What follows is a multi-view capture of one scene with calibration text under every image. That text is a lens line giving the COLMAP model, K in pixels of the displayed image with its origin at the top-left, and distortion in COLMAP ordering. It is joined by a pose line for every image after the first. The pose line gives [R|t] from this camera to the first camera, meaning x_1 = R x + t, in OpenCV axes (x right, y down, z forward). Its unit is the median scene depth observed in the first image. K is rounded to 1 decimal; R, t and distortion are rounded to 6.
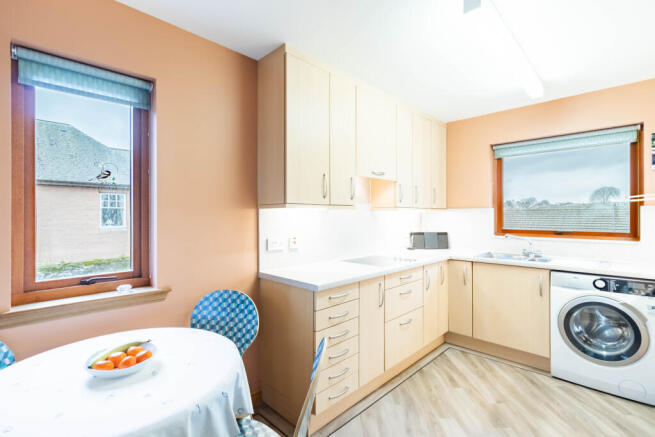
lens RADIAL K [[314.5, 0, 324.2], [0, 314.5, 214.9], [0, 0, 1]] dist [-0.005199, -0.000140]
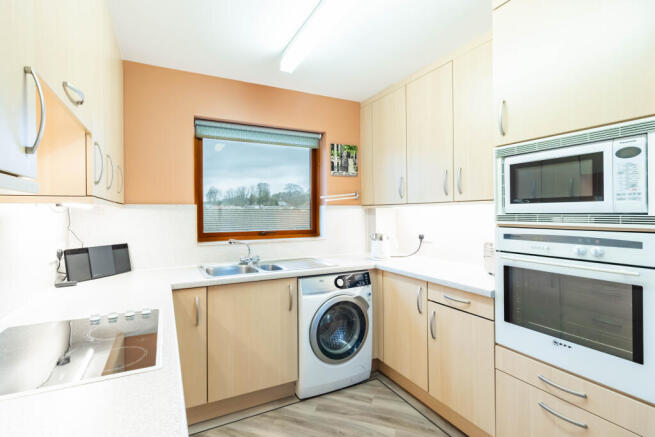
lens RADIAL K [[314.5, 0, 324.2], [0, 314.5, 214.9], [0, 0, 1]] dist [-0.005199, -0.000140]
pose [[0.329060, -0.001842, 0.944307, -0.062473], [0.008424, 0.999964, -0.000985, 0.006514], [-0.944272, 0.008279, 0.329063, 0.614338]]
